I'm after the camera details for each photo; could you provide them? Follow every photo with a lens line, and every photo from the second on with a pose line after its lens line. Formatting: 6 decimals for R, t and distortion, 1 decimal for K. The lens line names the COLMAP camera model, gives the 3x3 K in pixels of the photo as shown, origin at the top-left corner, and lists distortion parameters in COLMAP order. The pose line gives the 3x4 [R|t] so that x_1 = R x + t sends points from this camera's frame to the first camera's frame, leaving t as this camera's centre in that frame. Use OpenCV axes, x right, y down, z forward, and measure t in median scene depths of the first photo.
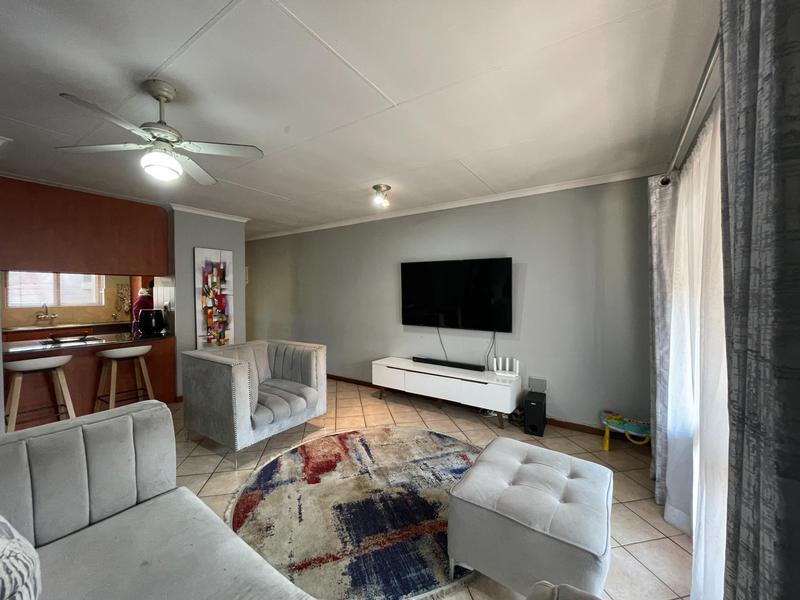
lens RADIAL K [[323.0, 0, 400.0], [0, 323.0, 300.0], [0, 0, 1]] dist [-0.001495, 0.000119]
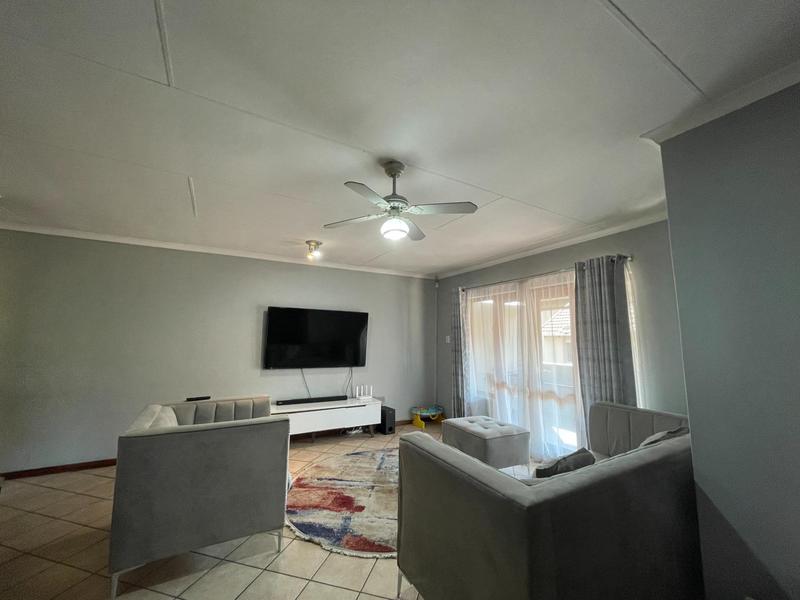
lens RADIAL K [[323.0, 0, 400.0], [0, 323.0, 300.0], [0, 0, 1]] dist [-0.001495, 0.000119]
pose [[0.443778, 0.113954, 0.888862, -1.014260], [0.010184, 0.991177, -0.132155, 0.002534], [-0.896079, 0.067700, 0.438702, 0.279349]]
